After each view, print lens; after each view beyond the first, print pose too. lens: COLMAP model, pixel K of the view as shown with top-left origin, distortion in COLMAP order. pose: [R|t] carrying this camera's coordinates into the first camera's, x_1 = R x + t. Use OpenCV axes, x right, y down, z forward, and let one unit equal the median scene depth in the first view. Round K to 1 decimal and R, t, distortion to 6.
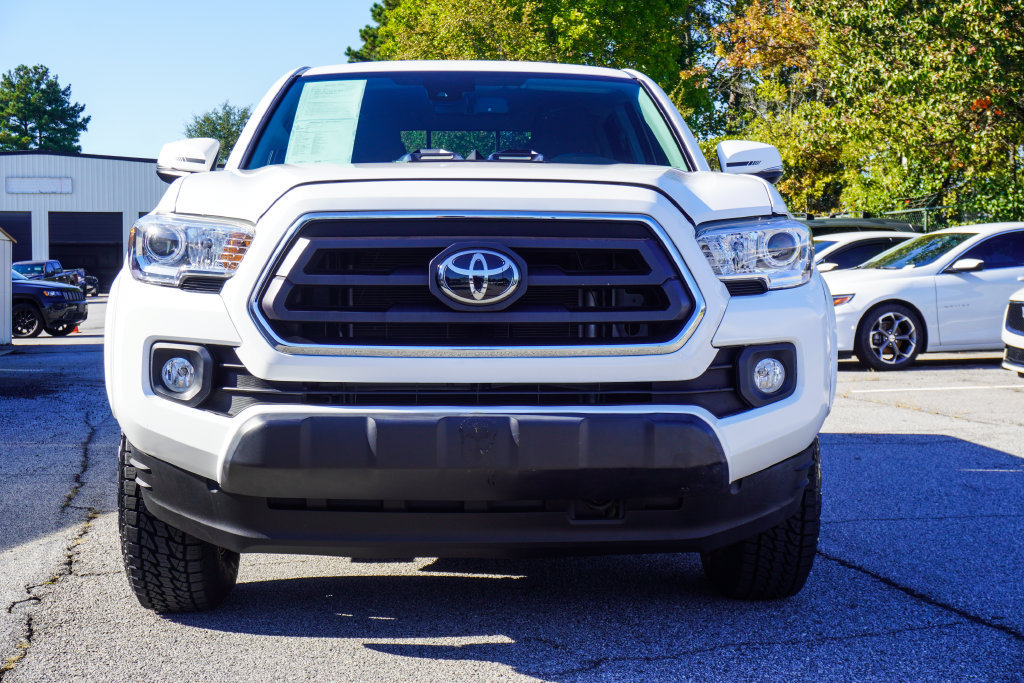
lens RADIAL K [[1415.0, 0, 500.4], [0, 1415.0, 346.2], [0, 0, 1]] dist [0.030992, 0.000000]
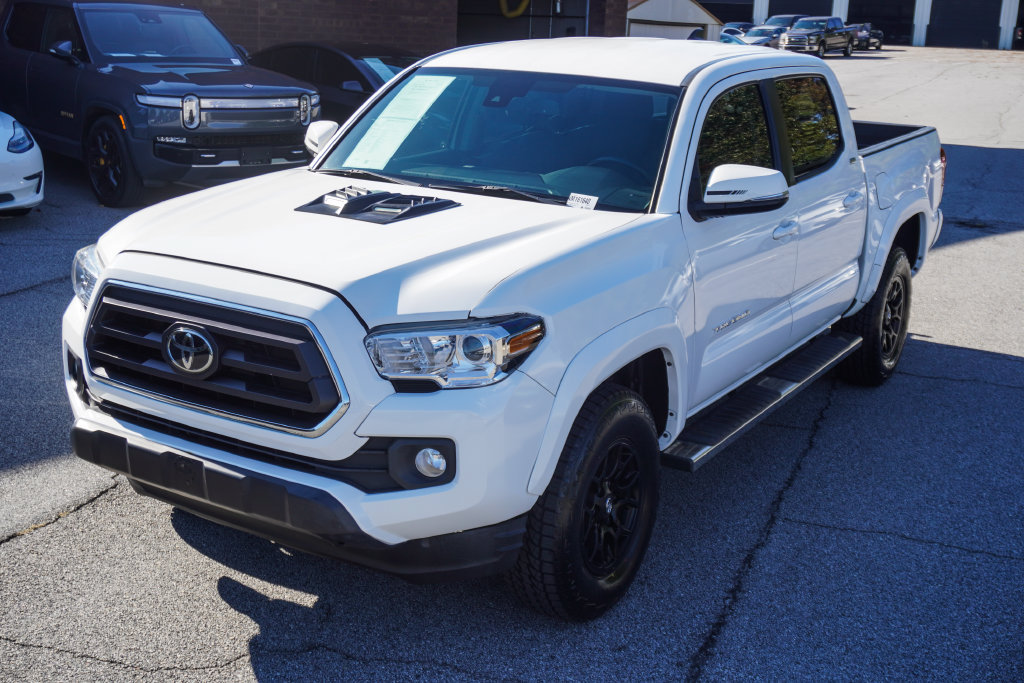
lens RADIAL K [[1224.8, 0, 505.6], [0, 1224.8, 336.2], [0, 0, 1]] dist [0.044679, 0.000000]
pose [[0.826314, 0.177553, -0.534490, 0.185496], [-0.064772, 0.972670, 0.222976, -0.074983], [0.559473, -0.149628, 0.815231, 0.059964]]
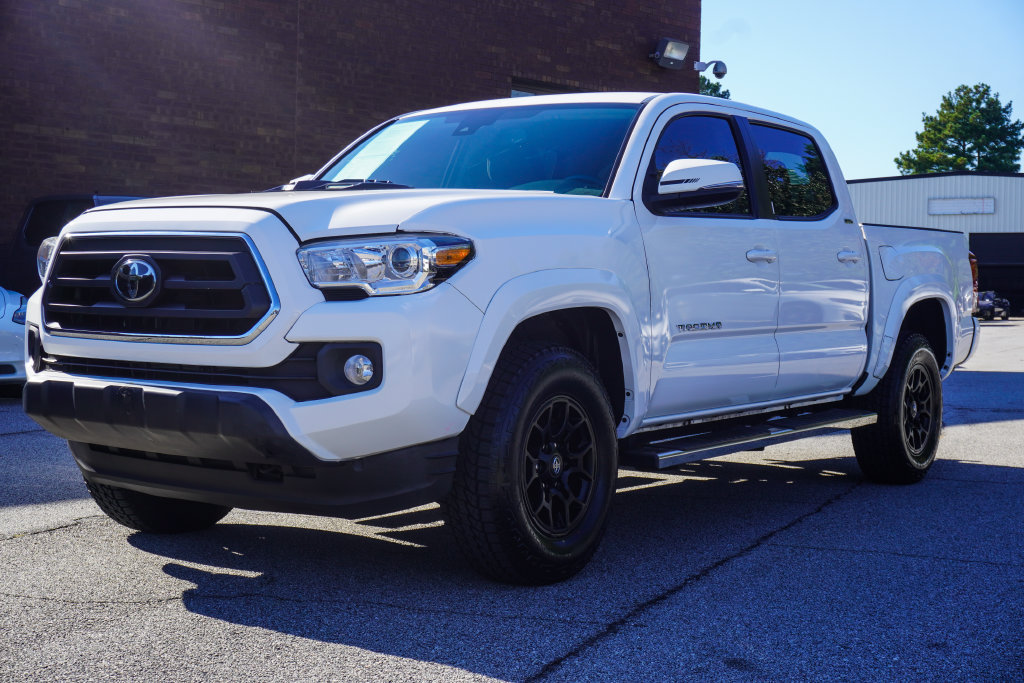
lens RADIAL K [[1415.0, 0, 508.3], [0, 1415.0, 347.4], [0, 0, 1]] dist [0.030992, 0.000000]
pose [[0.793959, 0.039511, -0.606685, 0.245631], [-0.047747, 0.998856, 0.002565, -0.001620], [0.606093, 0.026931, 0.794938, 0.036517]]
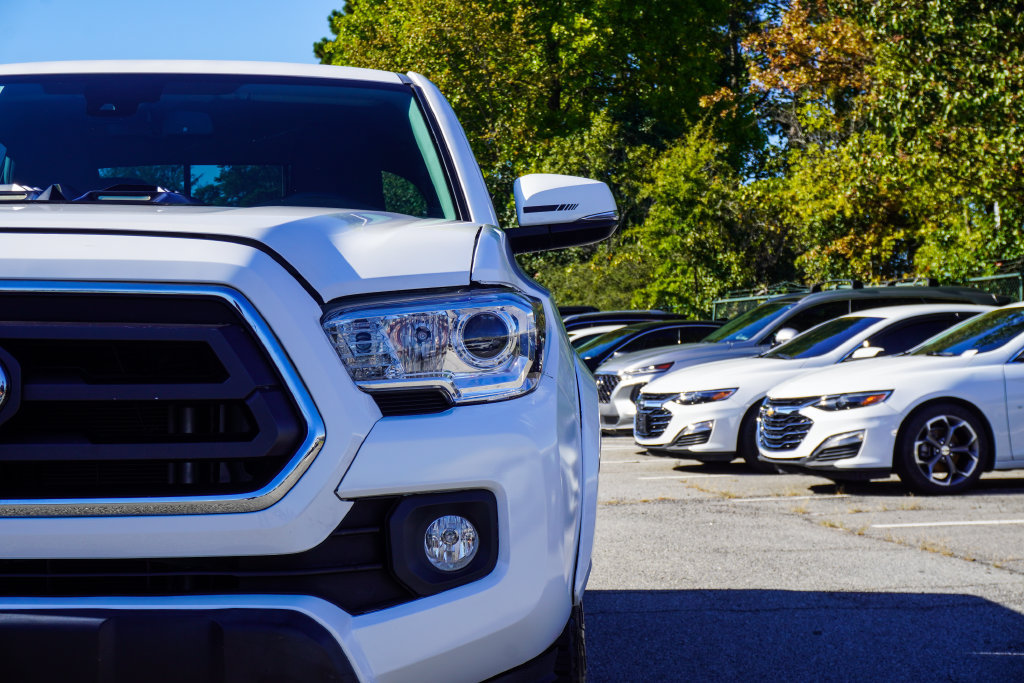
lens RADIAL K [[1845.3, 0, 506.7], [0, 1845.3, 336.5], [0, 0, 1]] dist [-0.007225, 0.000000]
pose [[0.999990, -0.001378, -0.004169, 0.053756], [0.001113, 0.998020, -0.062887, -0.004685], [0.004248, 0.062881, 0.998012, 0.046316]]
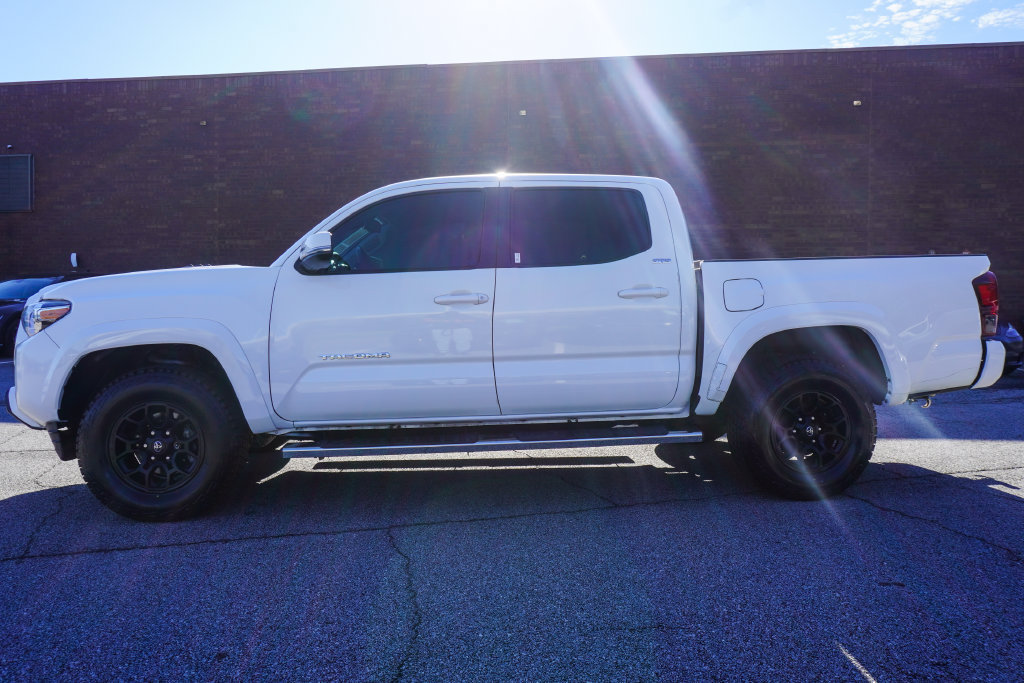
lens RADIAL K [[678.3, 0, 549.1], [0, 678.3, 342.1], [0, 0, 1]] dist [-0.009101, 0.001244]
pose [[0.052774, 0.063519, -0.996584, 0.298379], [-0.040237, 0.997300, 0.061434, -0.030793], [0.997796, 0.036857, 0.055187, 0.419574]]
